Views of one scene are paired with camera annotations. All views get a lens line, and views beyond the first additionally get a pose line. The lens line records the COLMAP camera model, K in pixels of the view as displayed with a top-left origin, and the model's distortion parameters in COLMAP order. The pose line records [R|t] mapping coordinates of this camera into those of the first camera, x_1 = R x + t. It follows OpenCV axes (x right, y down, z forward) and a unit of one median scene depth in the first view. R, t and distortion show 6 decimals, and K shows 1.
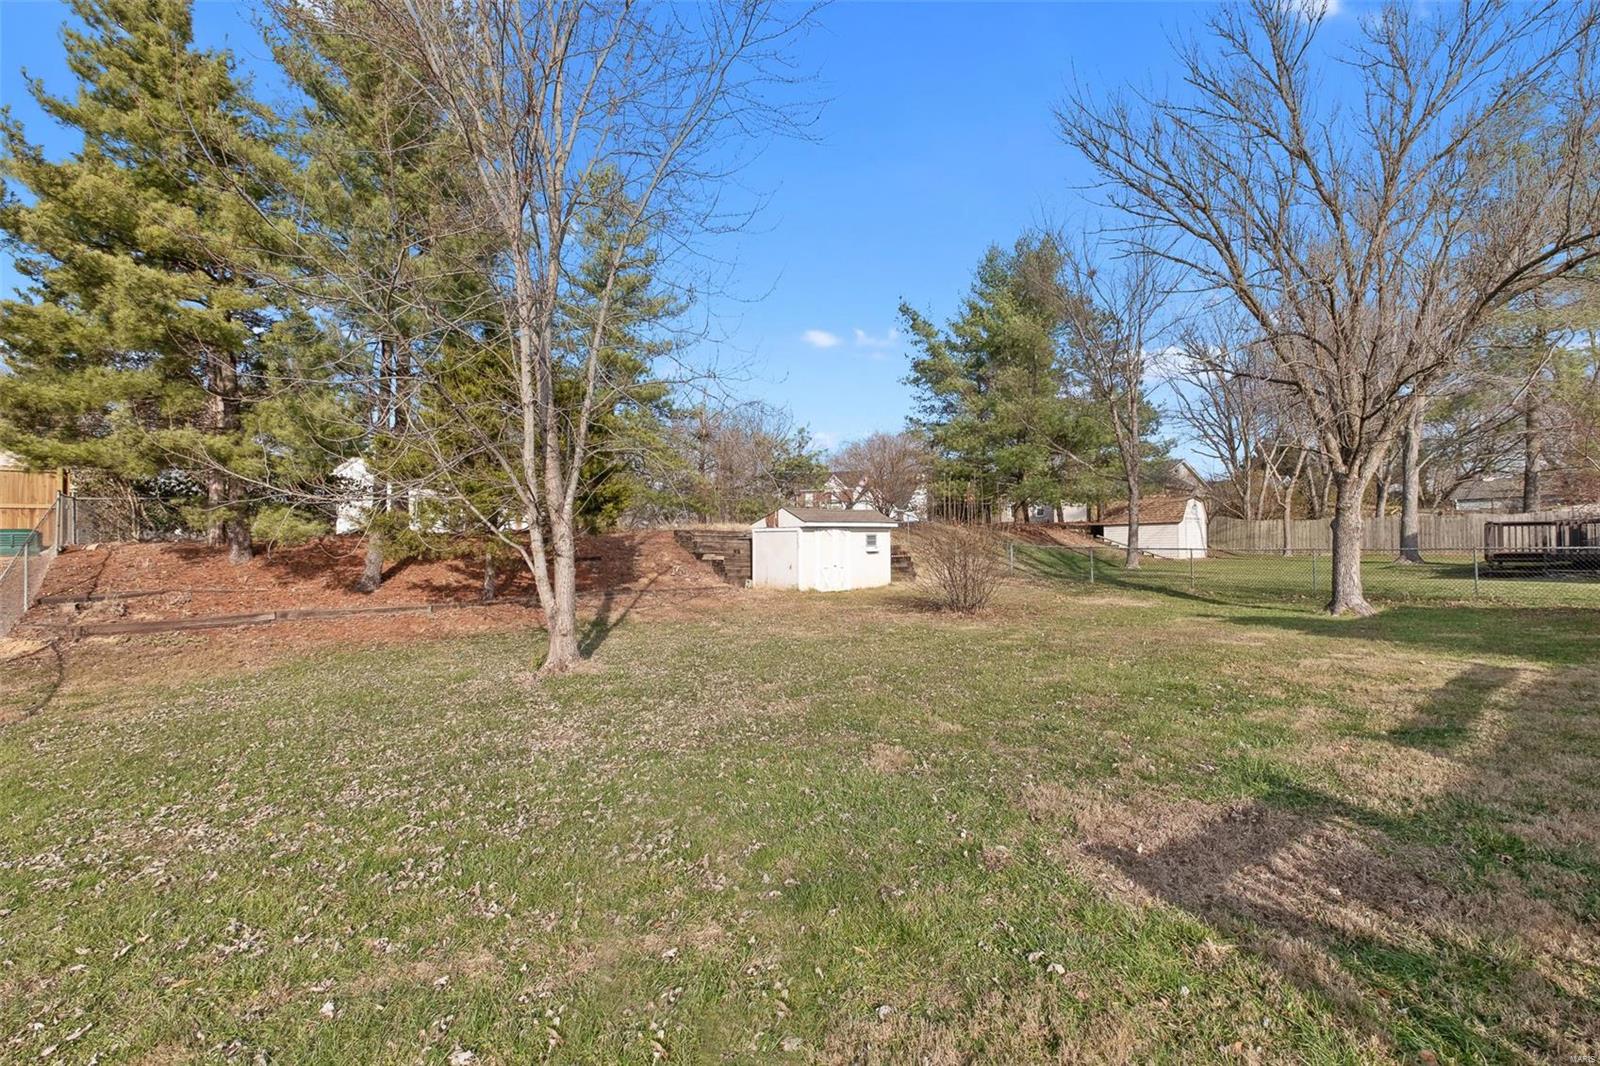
lens RADIAL K [[705.4, 0, 800.0], [0, 705.4, 533.0], [0, 0, 1]] dist [0.000780, 0.000471]
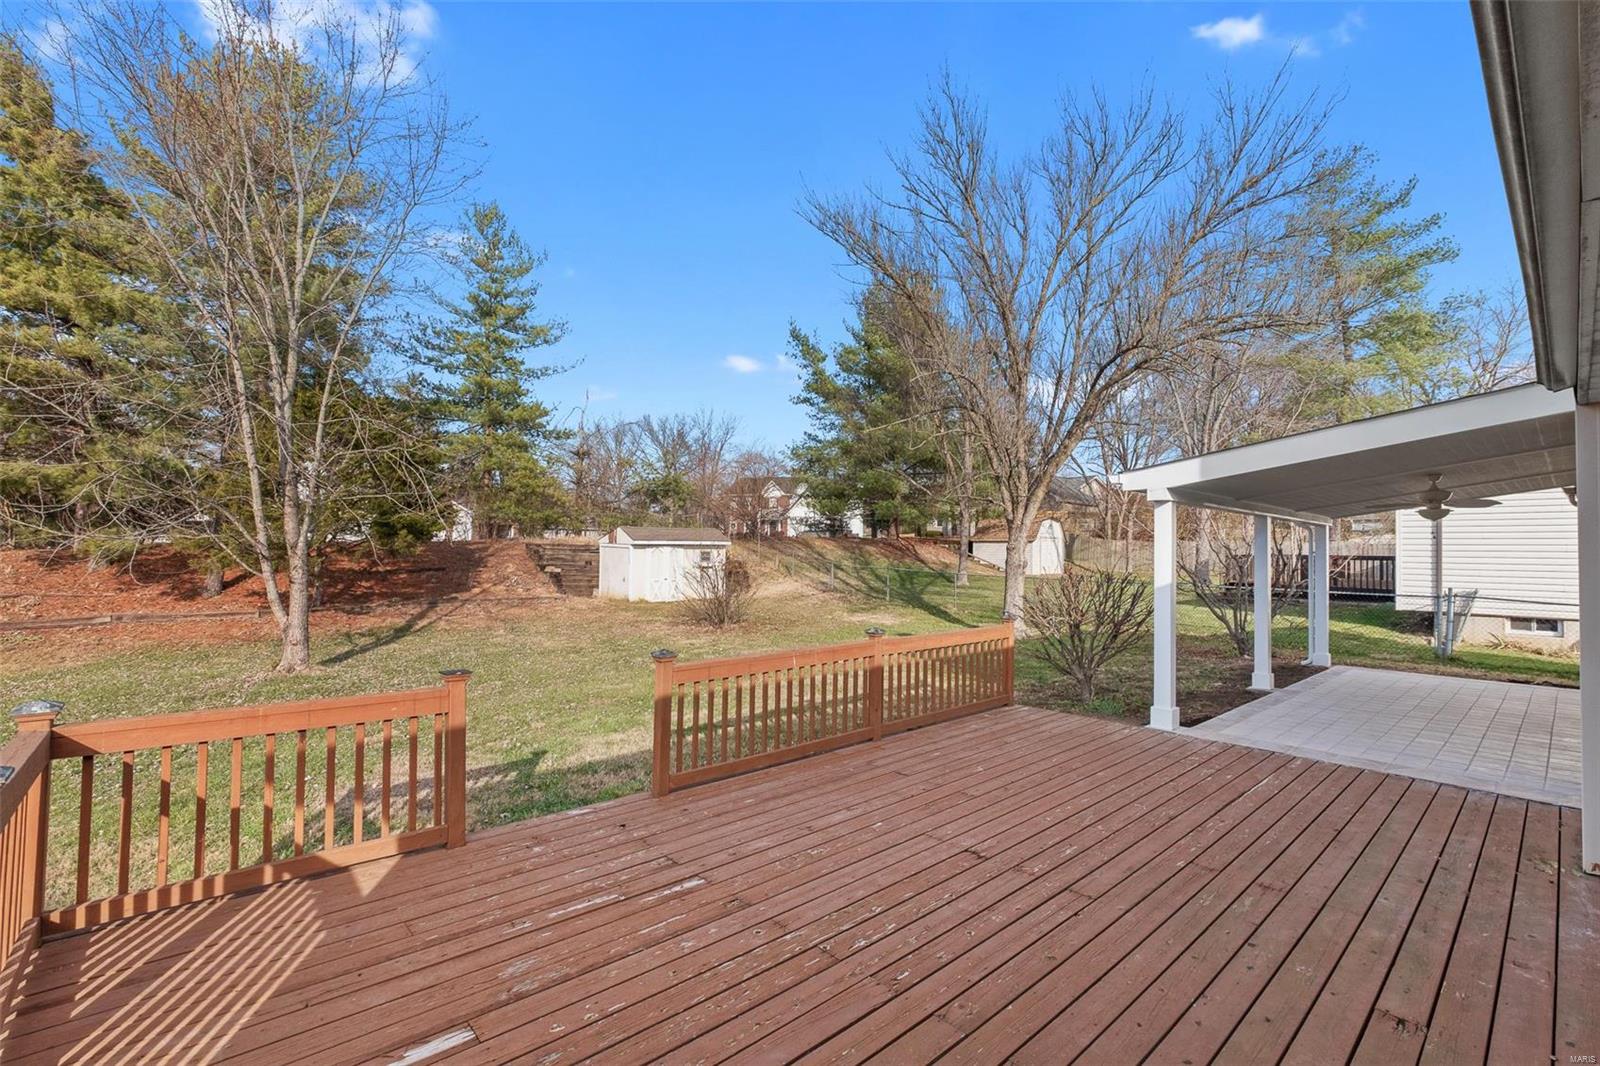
lens RADIAL K [[710.3, 0, 800.0], [0, 710.3, 533.0], [0, 0, 1]] dist [0.002051, 0.000886]
pose [[0.999521, 0.023869, 0.019681, 0.239607], [-0.023967, 0.999702, 0.004732, -0.037253], [-0.019562, -0.005202, 0.999795, -0.133743]]
